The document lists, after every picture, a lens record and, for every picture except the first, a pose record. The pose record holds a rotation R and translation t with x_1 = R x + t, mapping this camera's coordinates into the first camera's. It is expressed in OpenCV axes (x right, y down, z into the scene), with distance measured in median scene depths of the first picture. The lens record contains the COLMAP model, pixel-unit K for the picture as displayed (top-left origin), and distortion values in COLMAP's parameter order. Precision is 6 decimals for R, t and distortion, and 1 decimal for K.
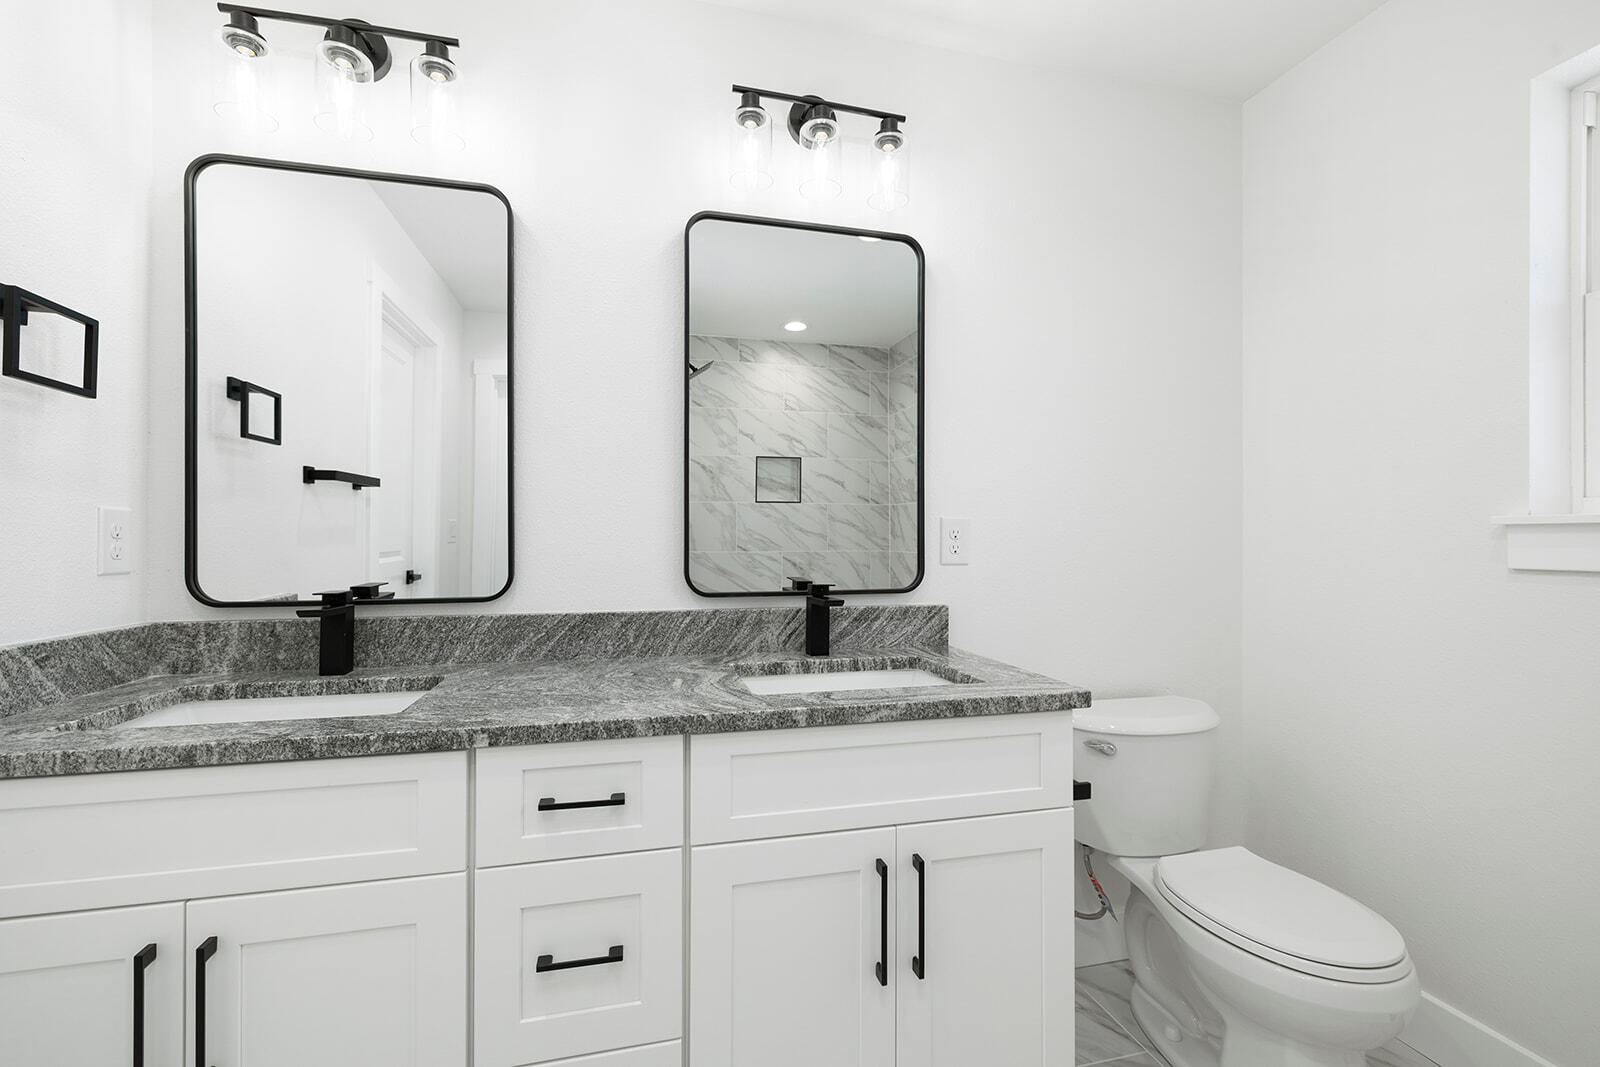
lens RADIAL K [[679.4, 0, 803.0], [0, 679.4, 536.4], [0, 0, 1]] dist [-0.001340, -0.000993]
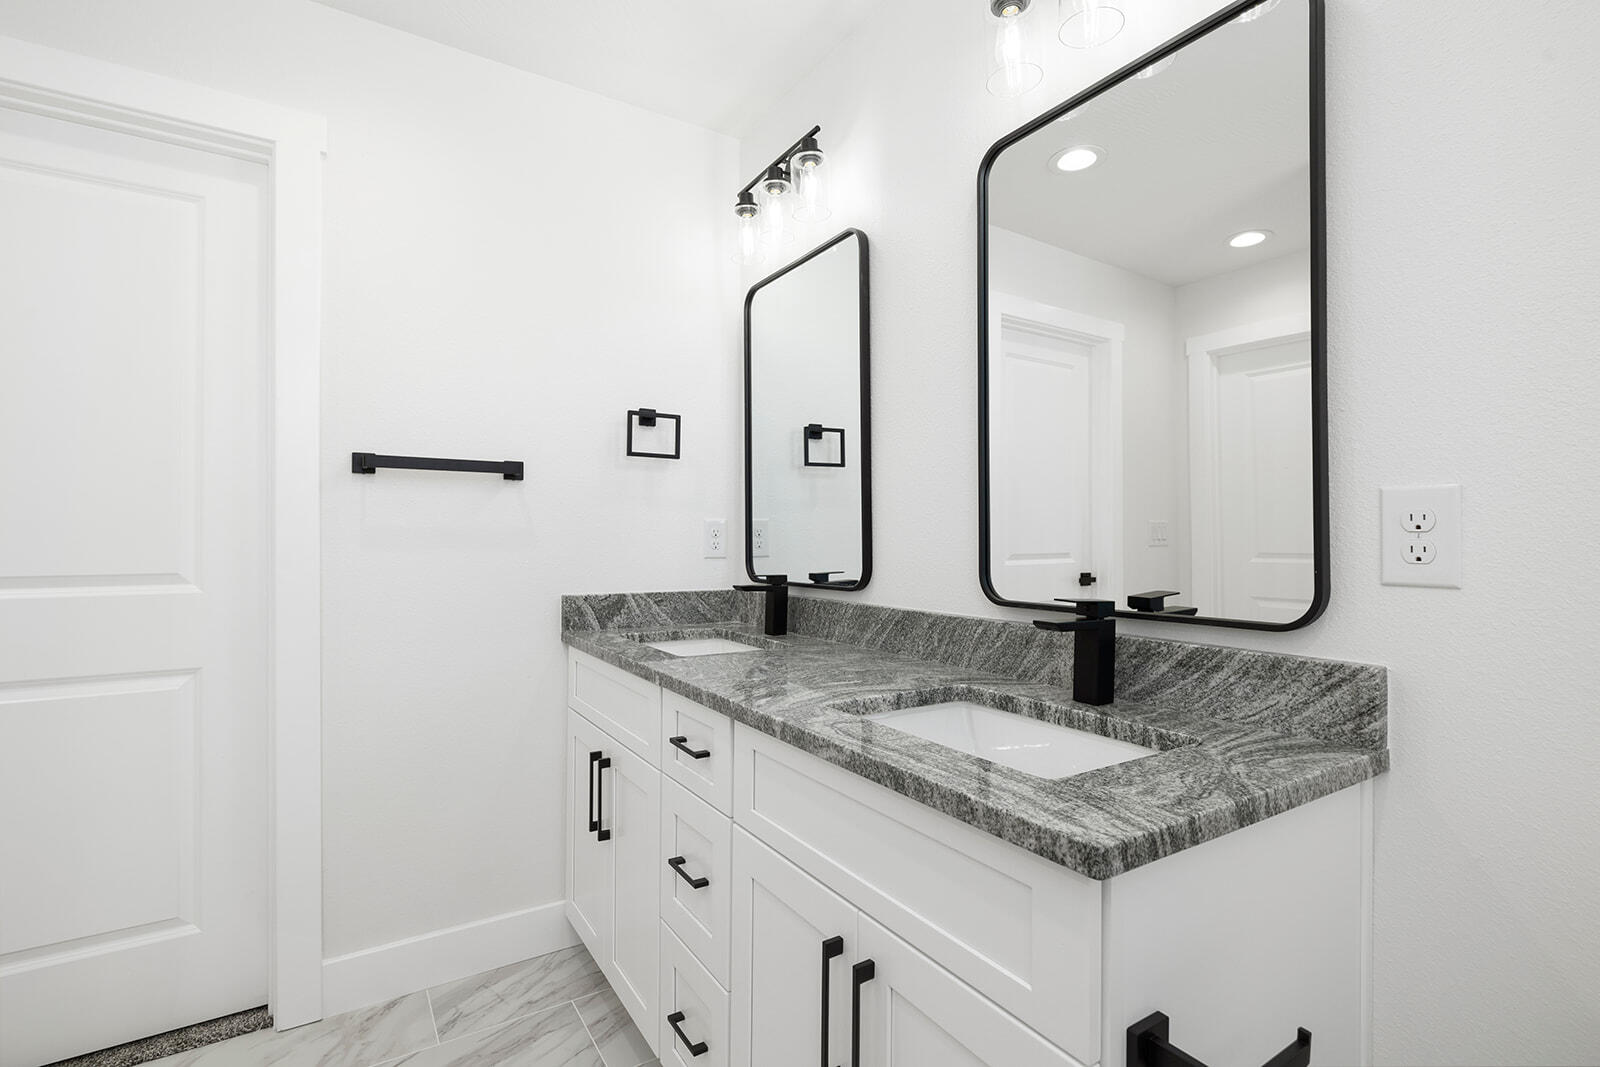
lens RADIAL K [[748.1, 0, 801.5], [0, 748.1, 538.6], [0, 0, 1]] dist [-0.004988, 0.001220]
pose [[0.304680, -0.003824, -0.952447, 0.673711], [0.003299, 0.999990, -0.002960, 0.009953], [0.952449, -0.002241, 0.304690, 0.505084]]
